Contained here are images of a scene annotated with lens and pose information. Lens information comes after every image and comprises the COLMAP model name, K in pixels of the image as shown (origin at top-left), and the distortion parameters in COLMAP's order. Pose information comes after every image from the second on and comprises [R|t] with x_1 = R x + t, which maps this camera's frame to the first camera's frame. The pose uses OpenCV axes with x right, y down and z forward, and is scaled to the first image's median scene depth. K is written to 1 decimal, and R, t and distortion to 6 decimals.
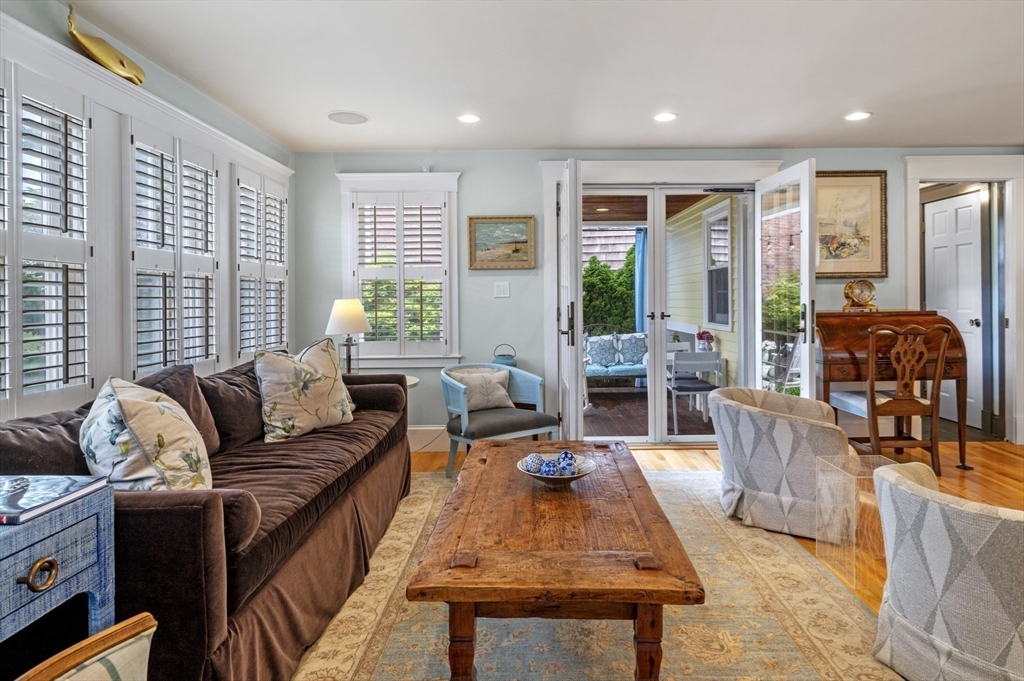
lens RADIAL K [[584.1, 0, 537.2], [0, 584.1, 297.4], [0, 0, 1]] dist [-0.003315, -0.000836]
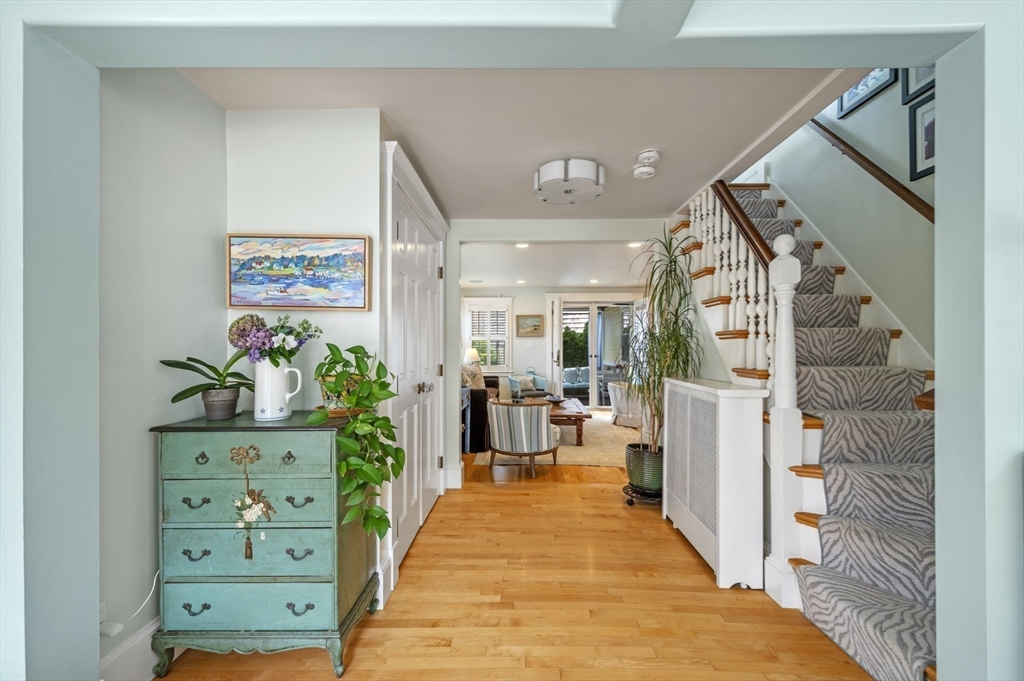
lens RADIAL K [[419.6, 0, 512.8], [0, 419.6, 345.3], [0, 0, 1]] dist [0.003097, -0.001123]
pose [[0.999520, 0.006733, -0.030232, -0.112719], [-0.006879, 0.999965, -0.004732, -0.003686], [0.030199, 0.004938, 0.999532, -1.129264]]
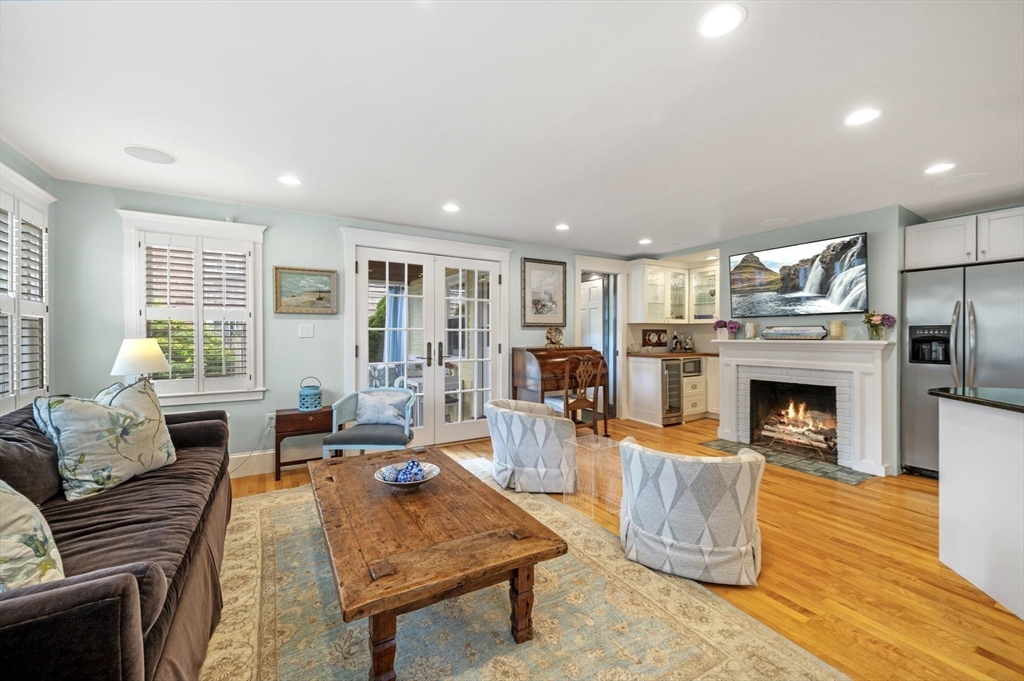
lens RADIAL K [[410.0, 0, 515.4], [0, 410.0, 339.3], [0, 0, 1]] dist [0.000787, 0.000695]
pose [[0.860080, 0.002965, 0.510150, -0.175380], [-0.005239, 0.999982, 0.003020, -0.001646], [-0.510132, -0.005270, 0.860080, 0.102758]]
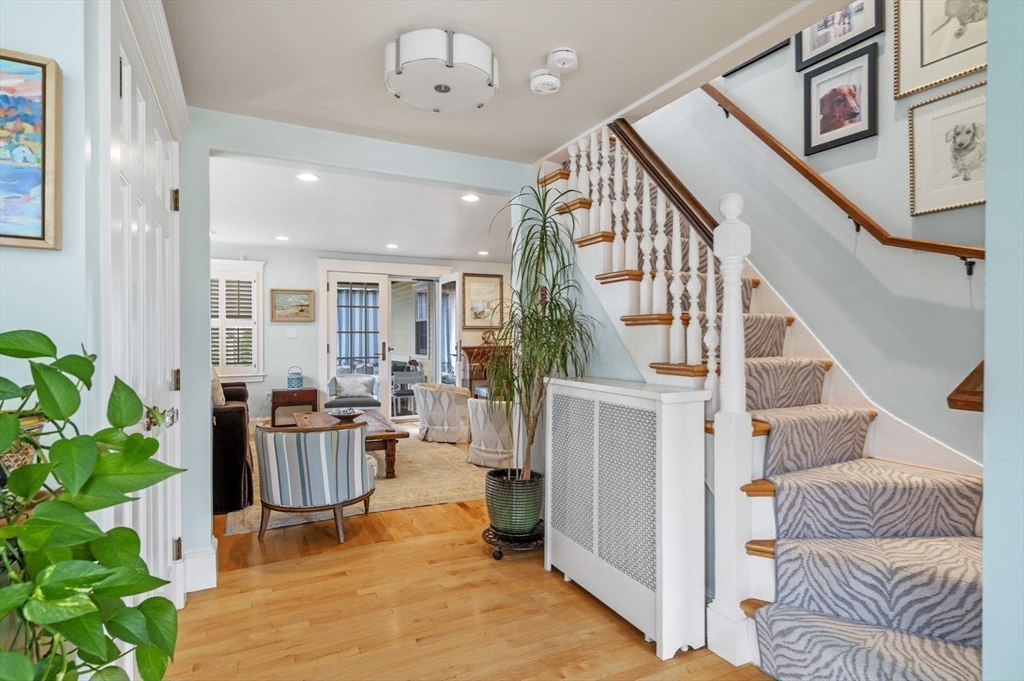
lens RADIAL K [[527.6, 0, 516.7], [0, 527.6, 338.9], [0, 0, 1]] dist [0.001731, -0.000508]
pose [[0.892896, 0.002558, 0.450256, -0.243543], [-0.003157, 0.999995, 0.000580, -0.002707], [-0.450252, -0.001940, 0.892899, -0.917740]]
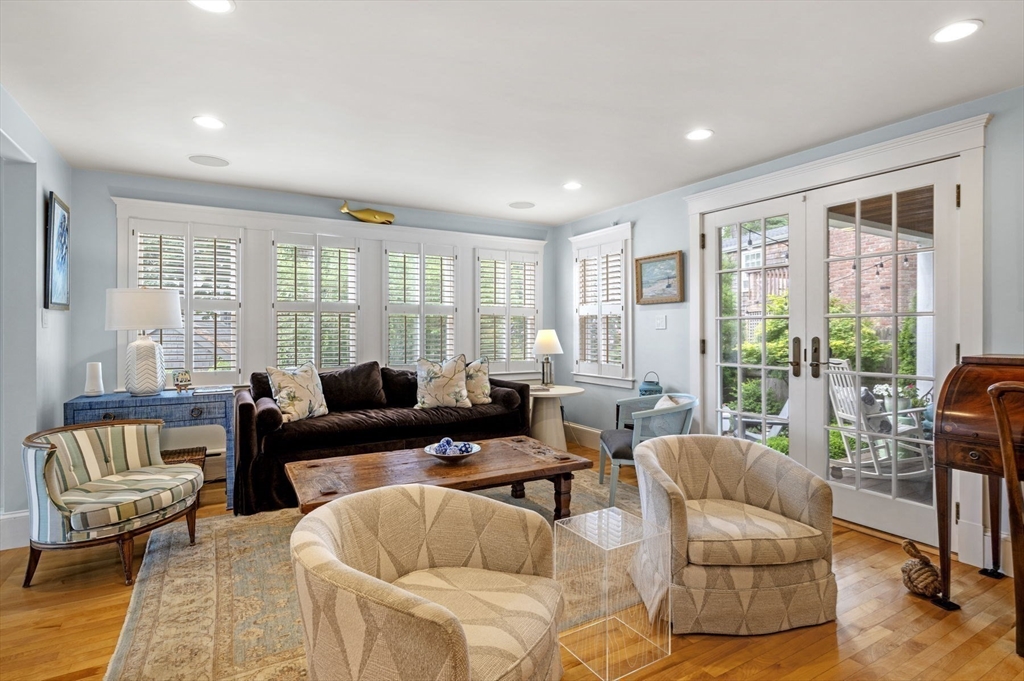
lens RADIAL K [[527.6, 0, 512.1], [0, 527.6, 333.8], [0, 0, 1]] dist [0.001731, -0.000508]
pose [[0.488433, 0.013930, -0.872490, 0.974709], [-0.003375, 0.999895, 0.014075, -0.006510], [0.872595, -0.003931, 0.488429, 0.403951]]
